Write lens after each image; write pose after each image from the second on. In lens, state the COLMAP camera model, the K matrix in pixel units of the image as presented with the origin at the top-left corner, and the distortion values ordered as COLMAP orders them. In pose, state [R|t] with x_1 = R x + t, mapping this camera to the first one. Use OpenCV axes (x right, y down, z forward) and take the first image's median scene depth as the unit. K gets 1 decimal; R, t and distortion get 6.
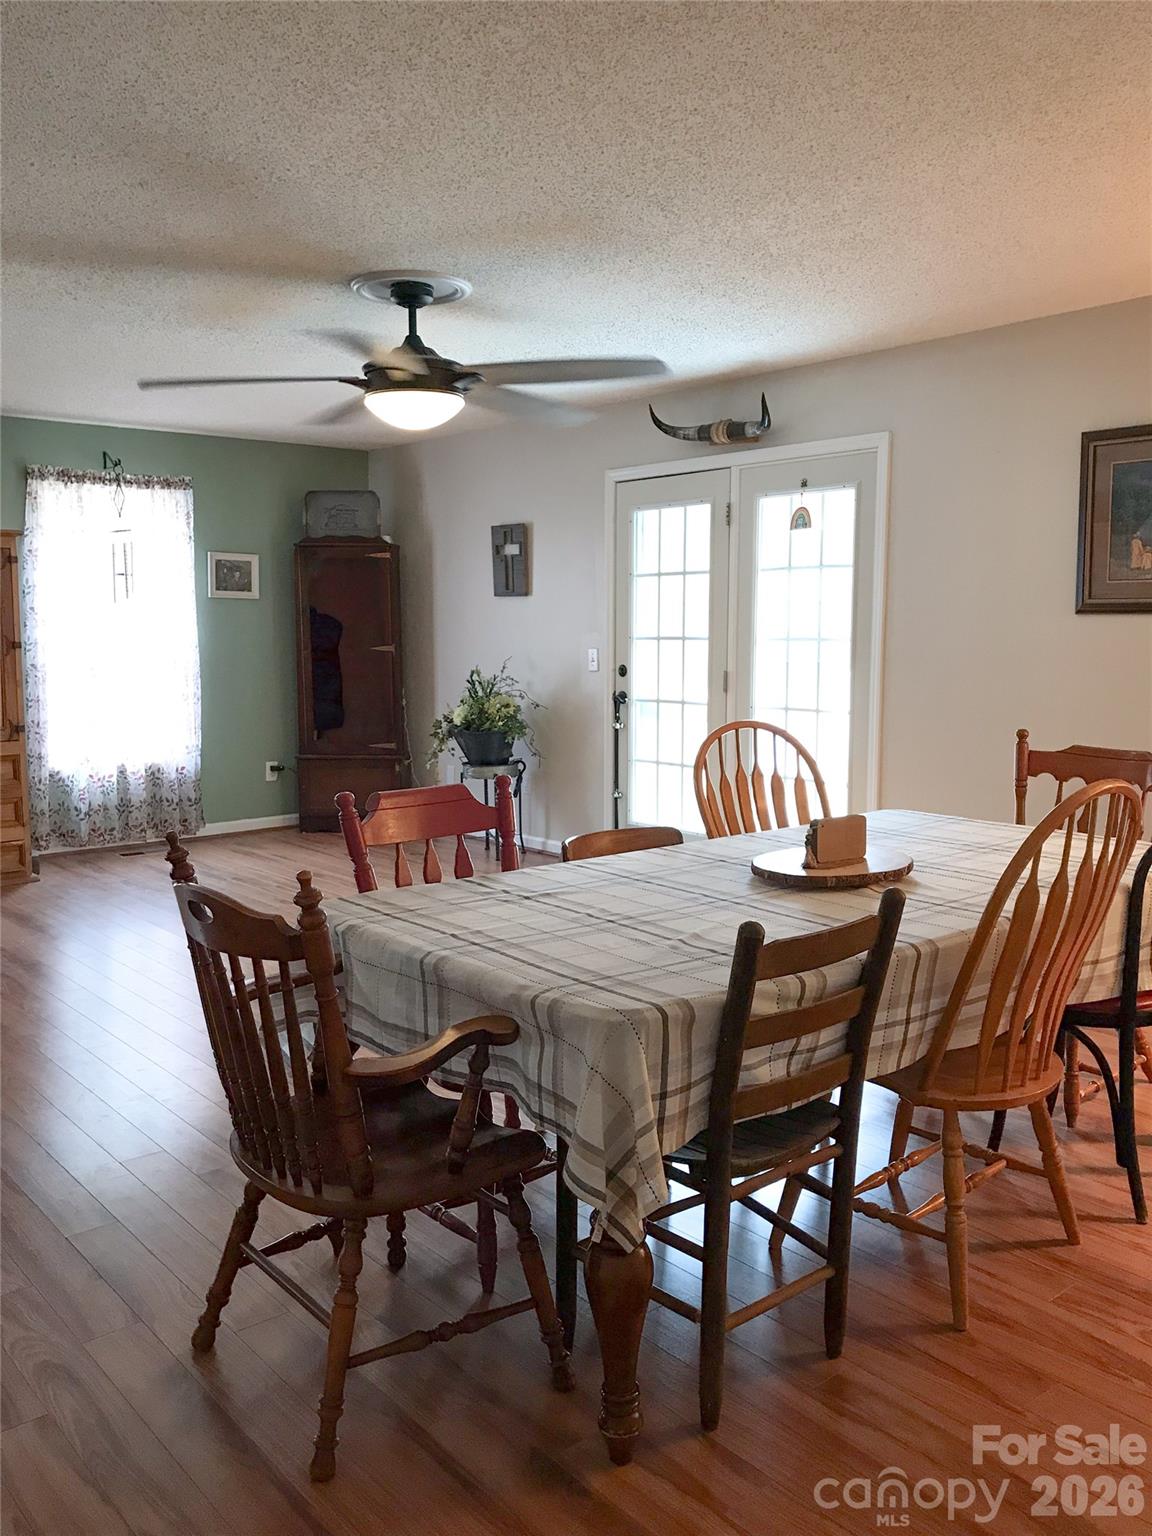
lens RADIAL K [[1251.0, 0, 574.1], [0, 1251.0, 764.8], [0, 0, 1]] dist [0.030070, -0.040211]
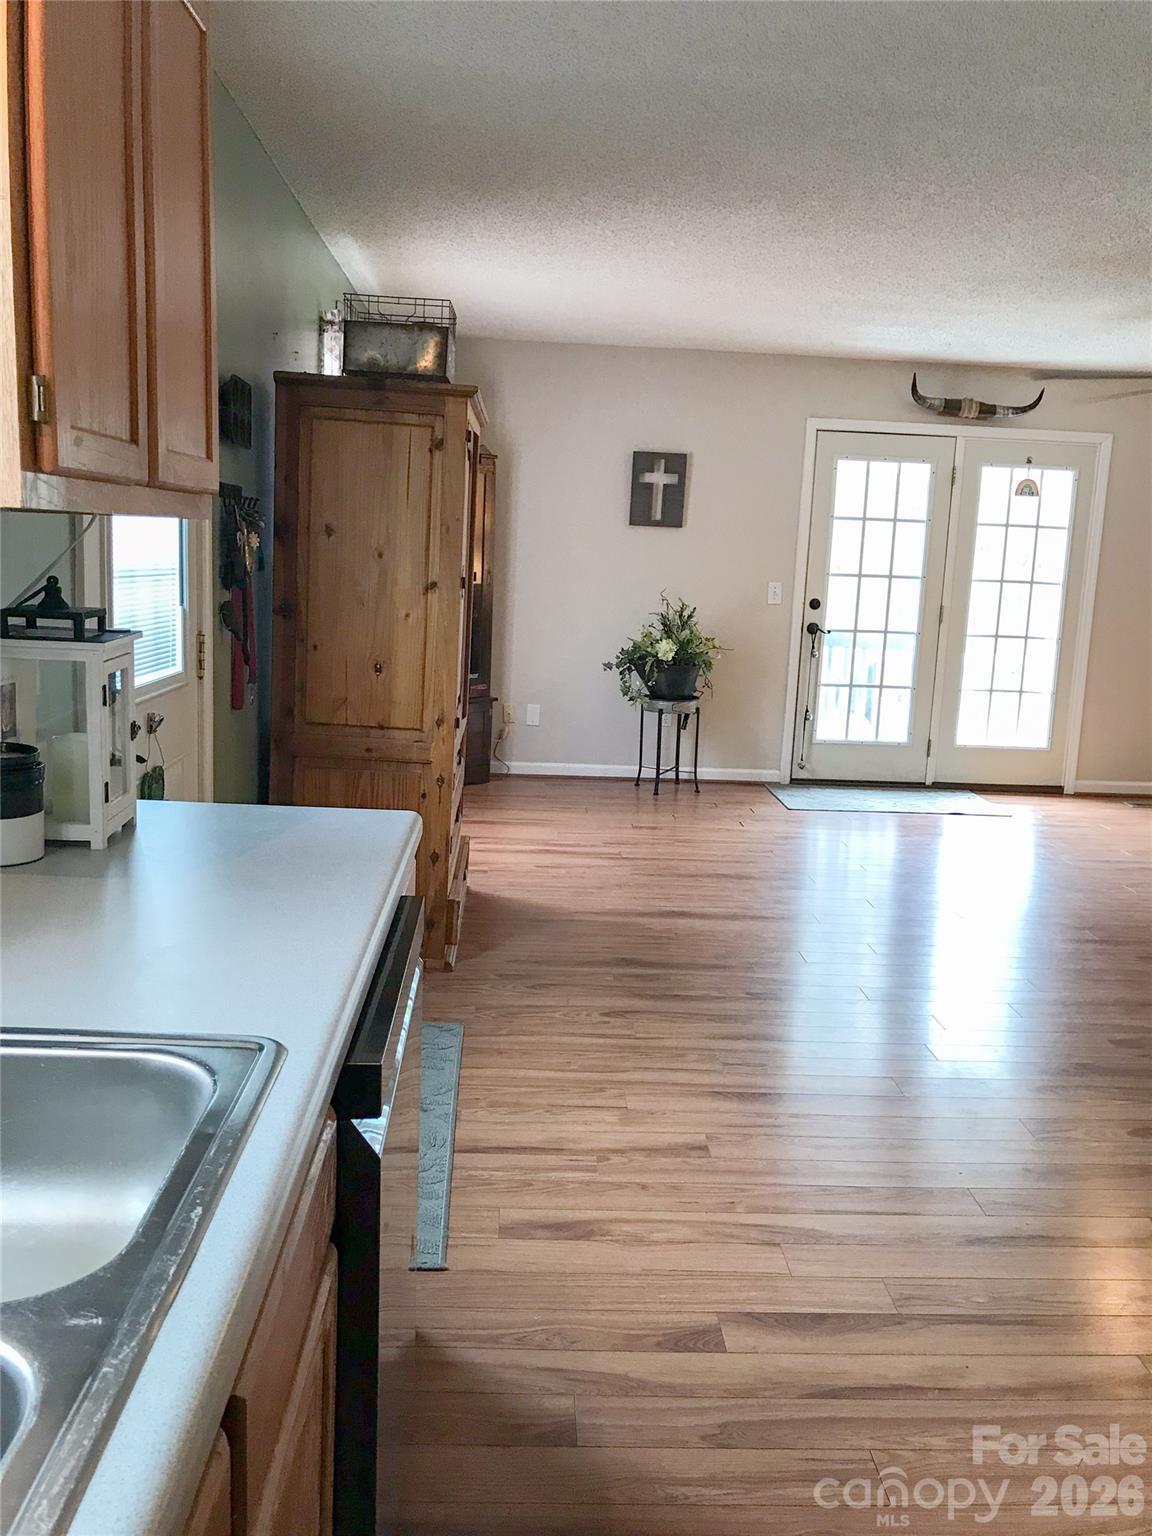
lens RADIAL K [[1251.0, 0, 575.3], [0, 1251.0, 770.5], [0, 0, 1]] dist [0.030070, -0.040211]
pose [[0.601799, -0.115385, 0.790269, -0.915234], [0.047537, 0.992929, 0.108775, -0.056022], [-0.797232, -0.027894, 0.603029, 0.463042]]
